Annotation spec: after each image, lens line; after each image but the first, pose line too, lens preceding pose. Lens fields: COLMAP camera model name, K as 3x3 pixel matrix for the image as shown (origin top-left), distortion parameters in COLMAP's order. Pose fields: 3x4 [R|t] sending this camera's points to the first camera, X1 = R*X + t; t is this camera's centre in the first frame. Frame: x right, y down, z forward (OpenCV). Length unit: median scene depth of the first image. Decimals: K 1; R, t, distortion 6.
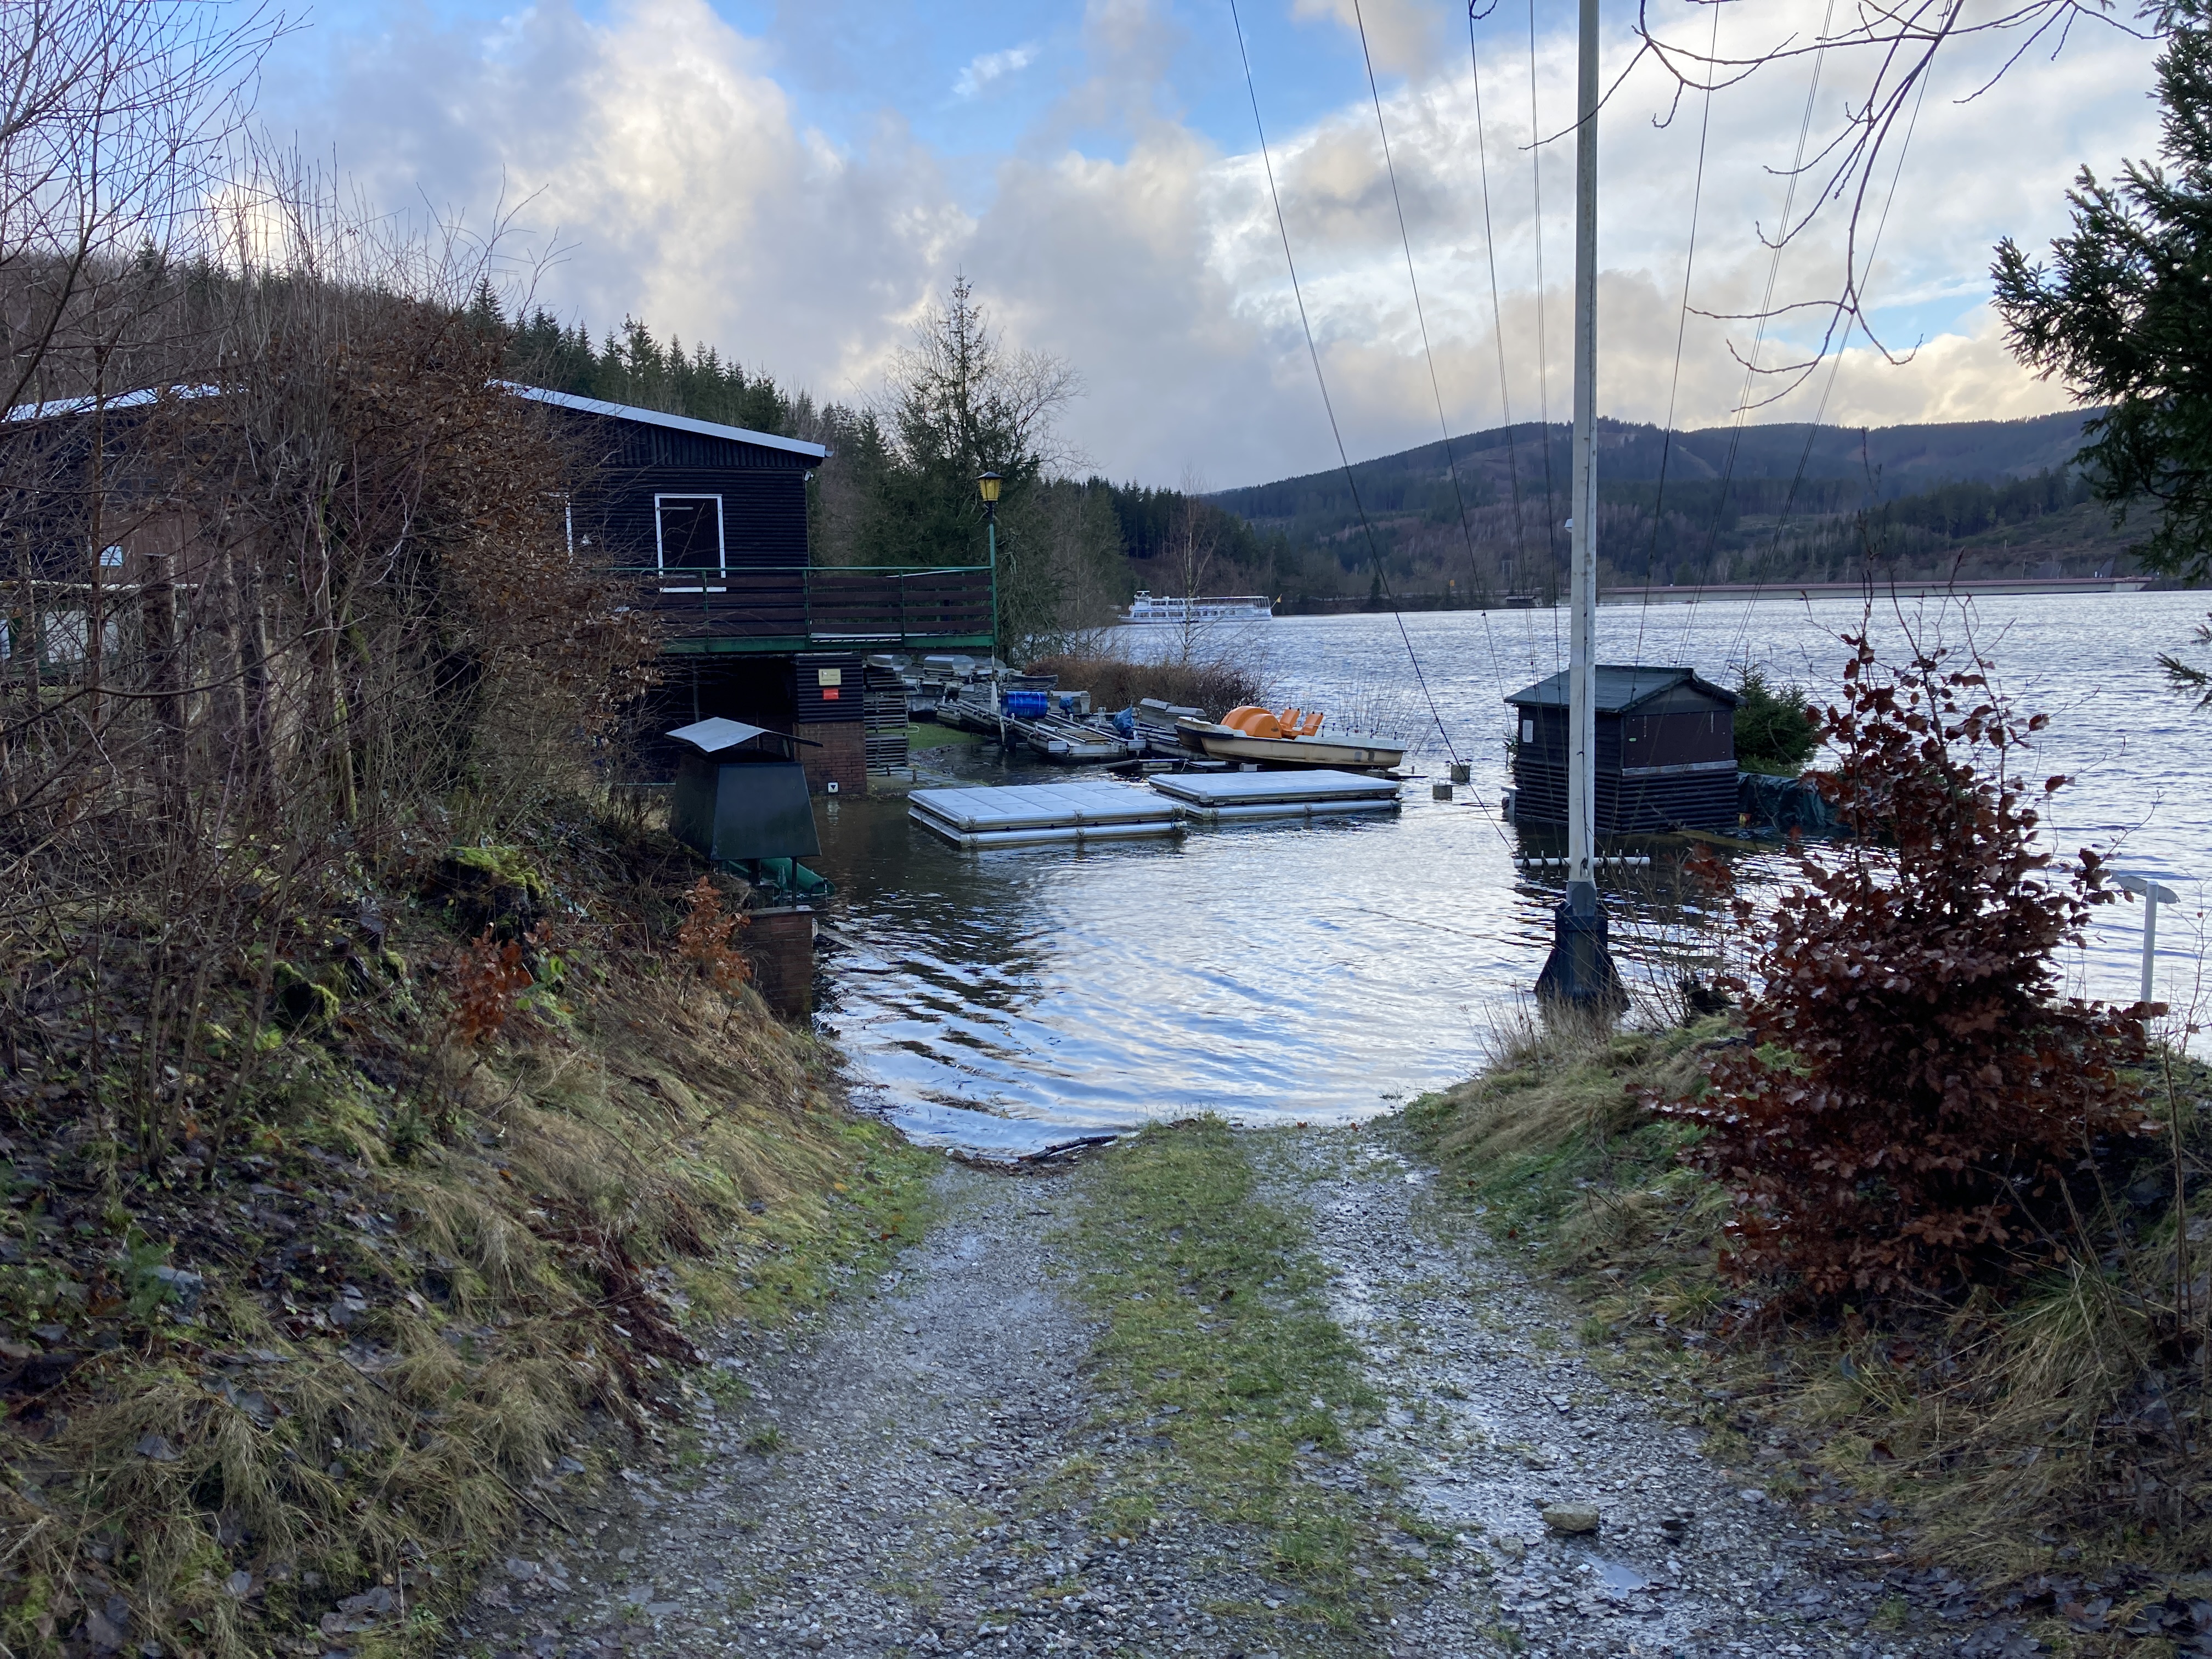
lens RADIAL K [[1791.5, 0, 1106.8], [0, 1791.5, 833.3], [0, 0, 1]] dist [-0.005845, 0.000790]
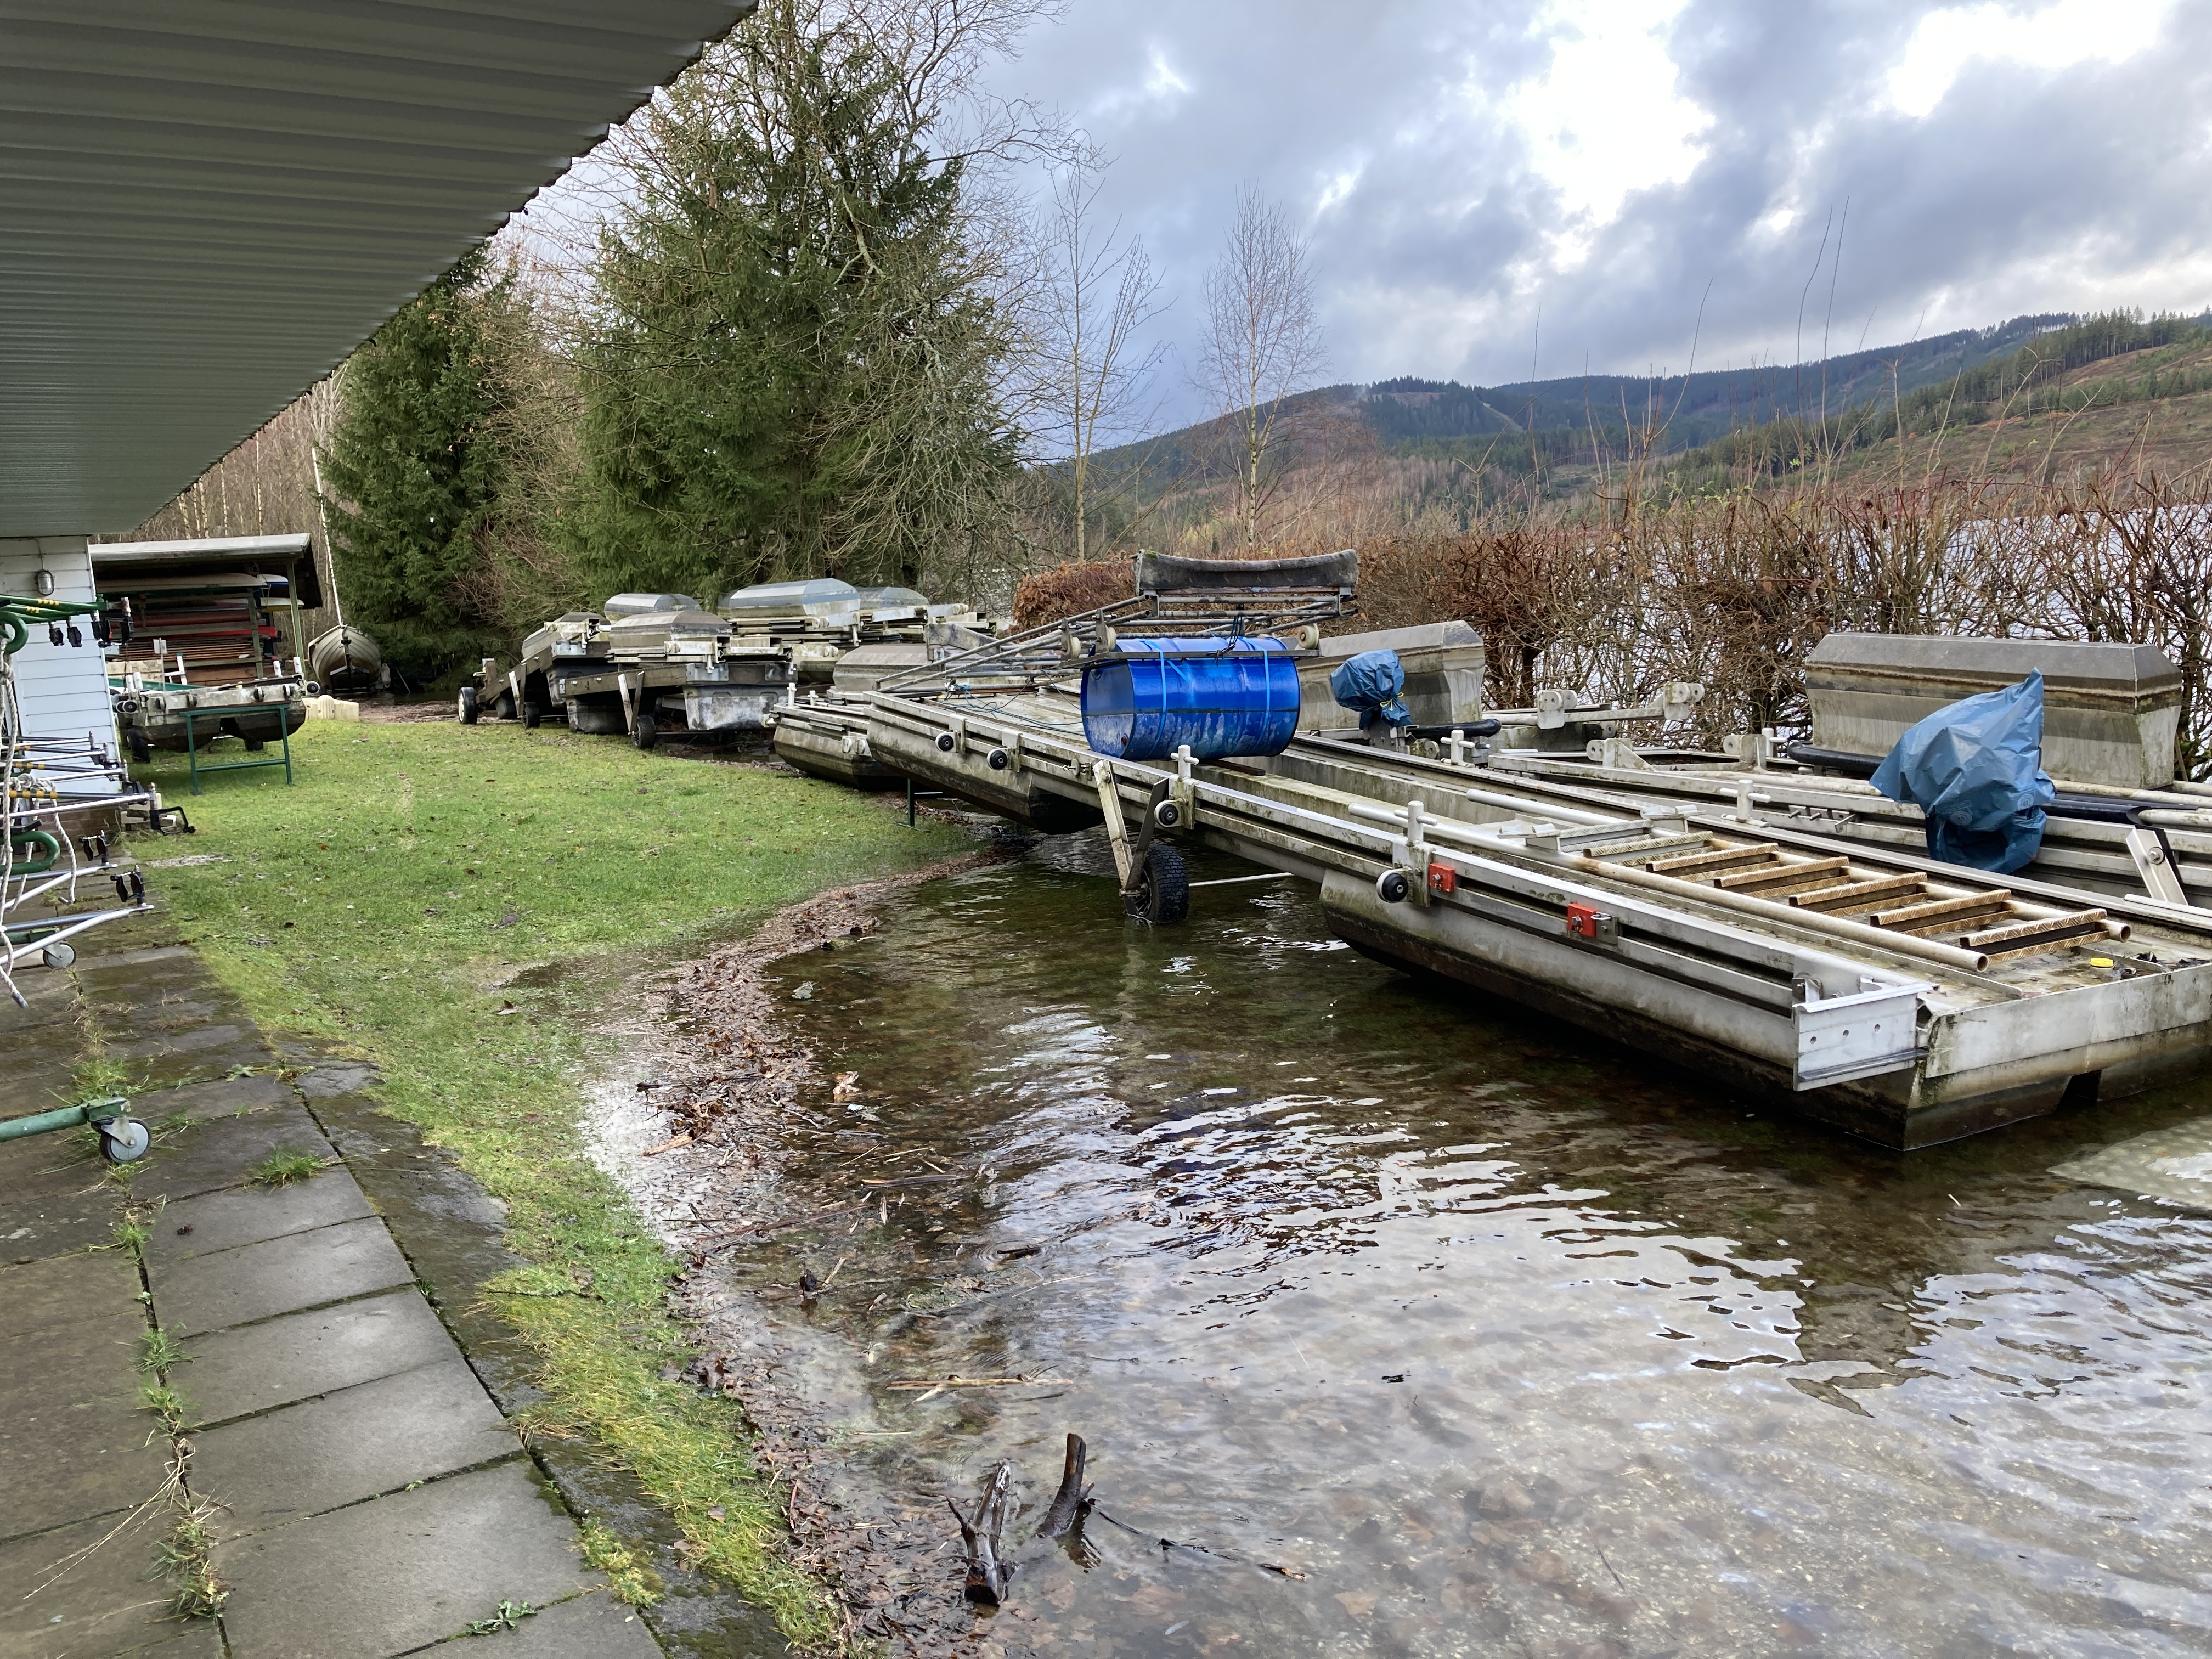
lens RADIAL K [[1791.5, 0, 1106.7], [0, 1791.5, 826.7], [0, 0, 1]] dist [-0.005845, 0.000790]
pose [[0.993235, -0.059156, 0.099928, -0.065903], [0.058446, 0.998240, 0.010018, -0.048354], [-0.100345, -0.004110, 0.994944, 0.641625]]
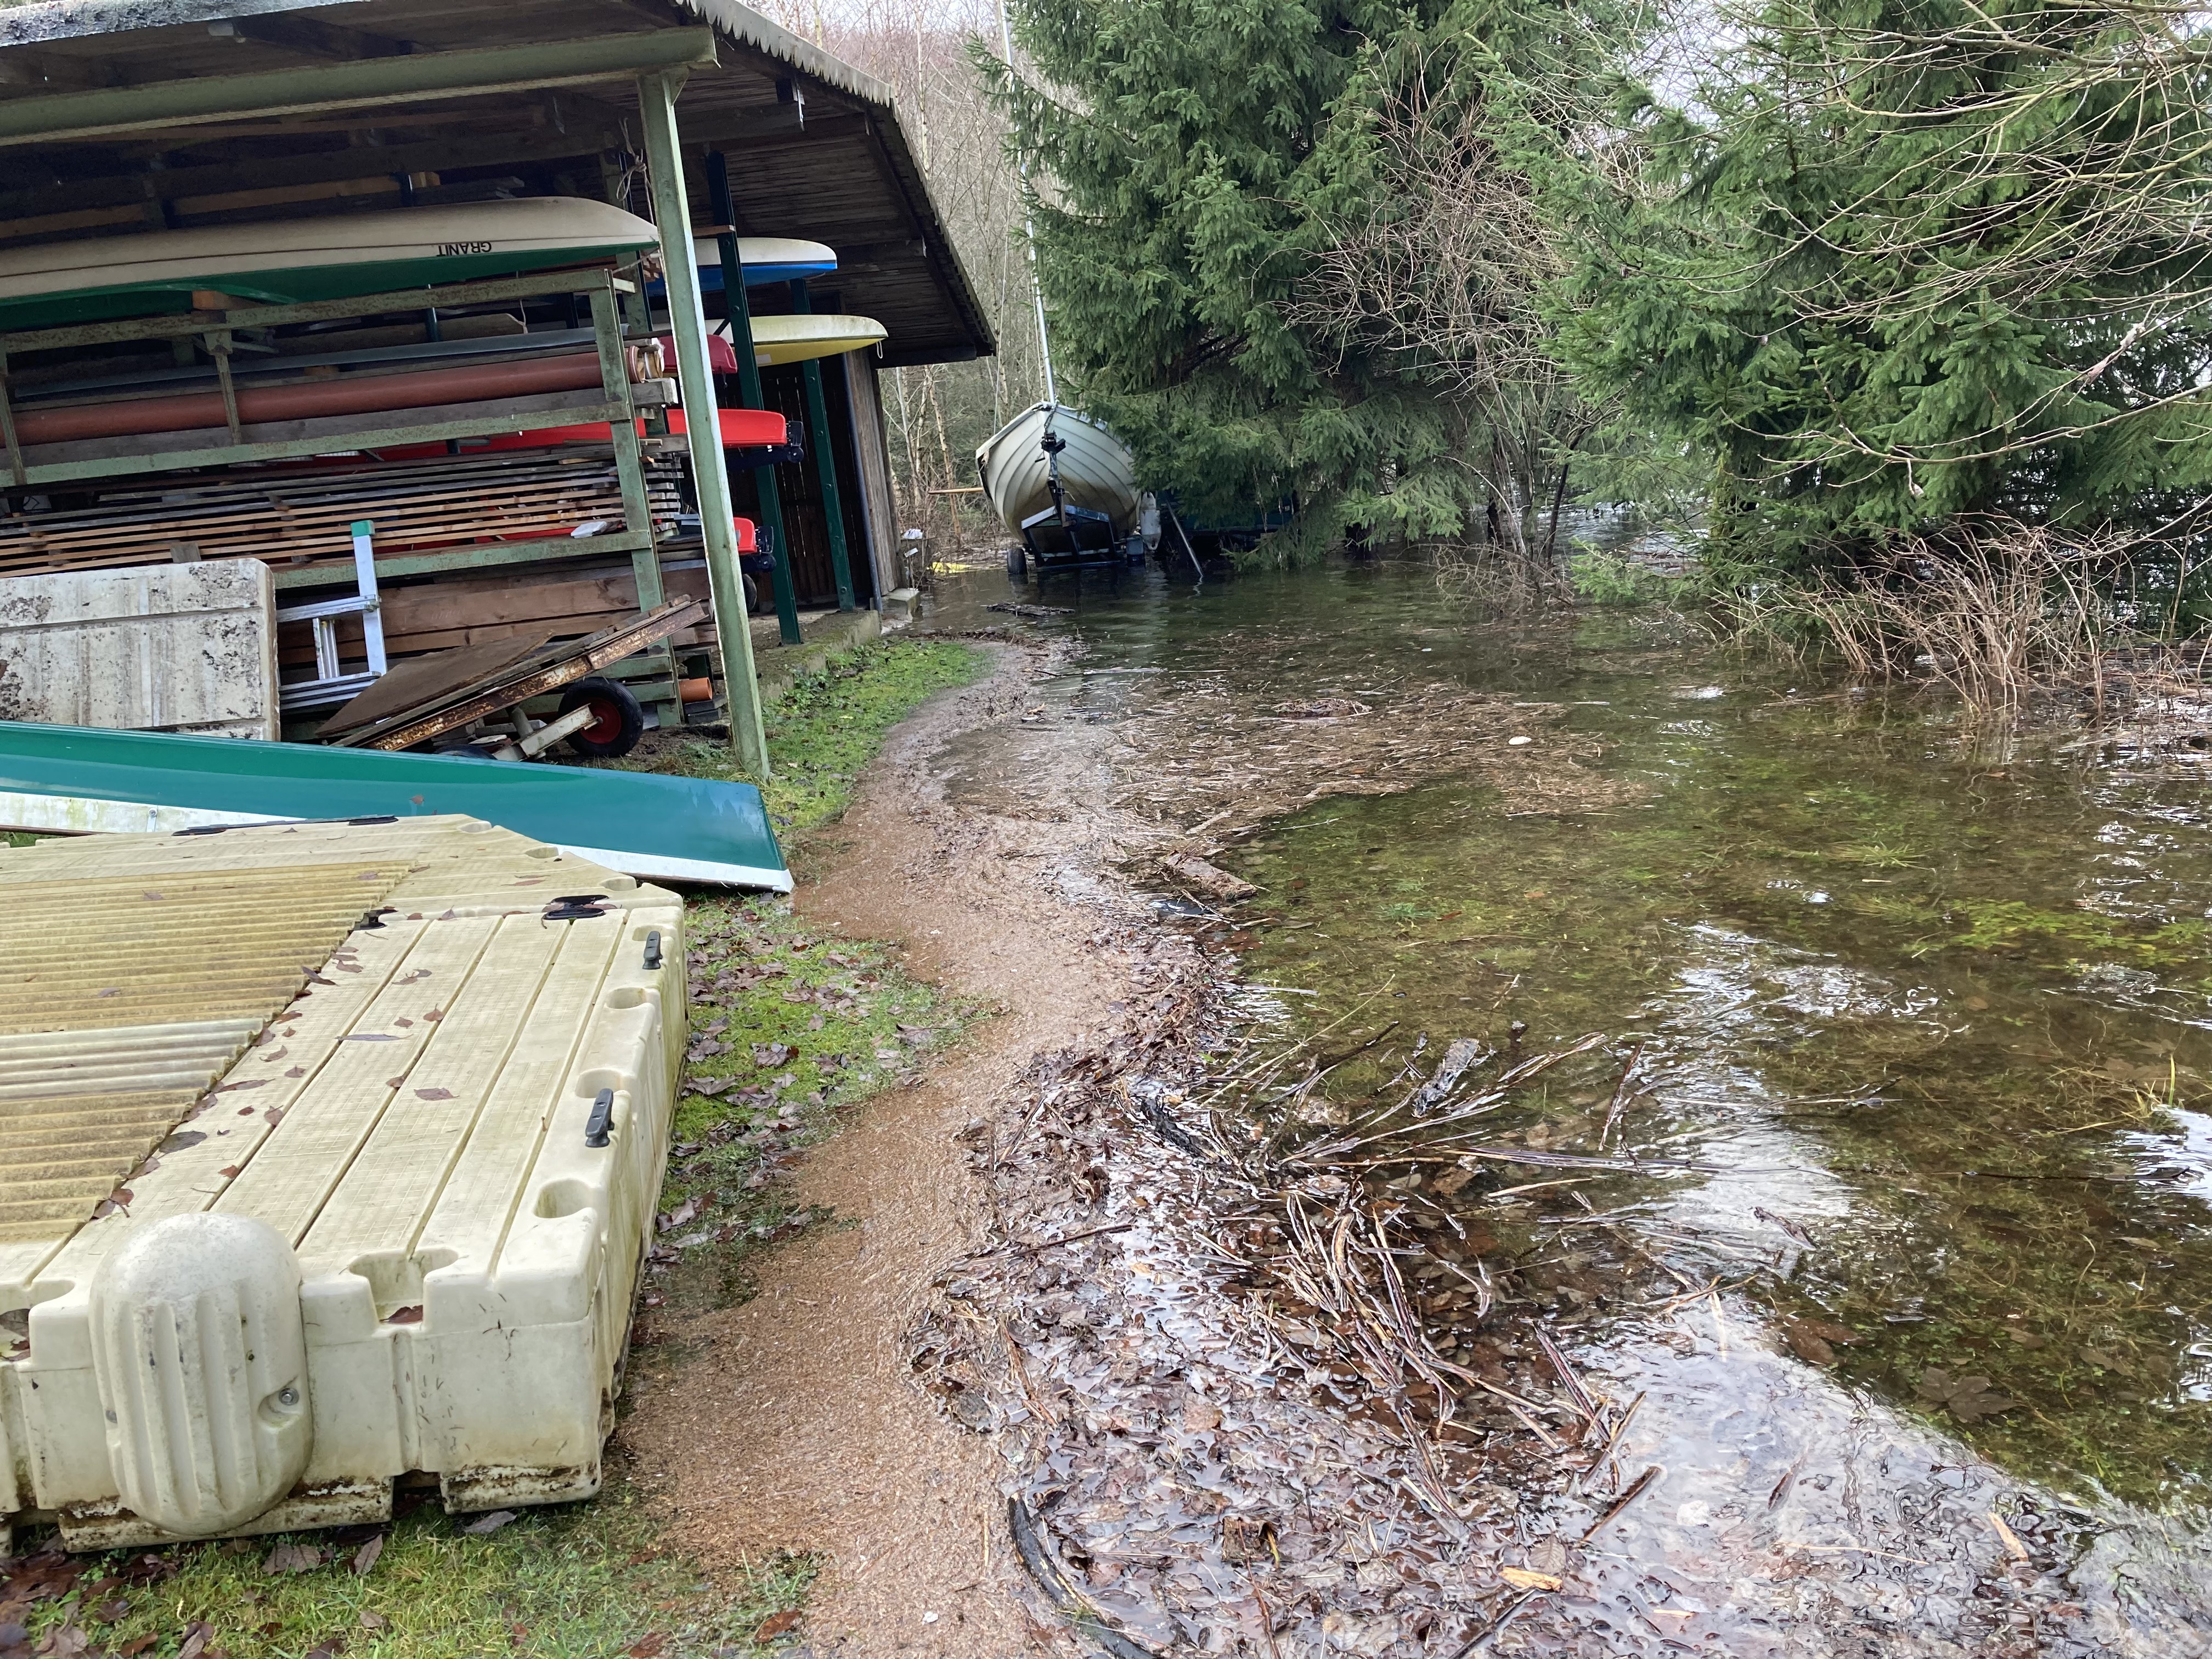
lens RADIAL K [[1791.5, 0, 1104.1], [0, 1791.5, 829.3], [0, 0, 1]] dist [-0.005845, 0.000790]
pose [[0.943883, -0.006950, -0.330208, -0.140370], [0.045839, 0.992859, 0.110132, -0.080942], [0.327085, -0.119088, 0.937461, 0.922513]]
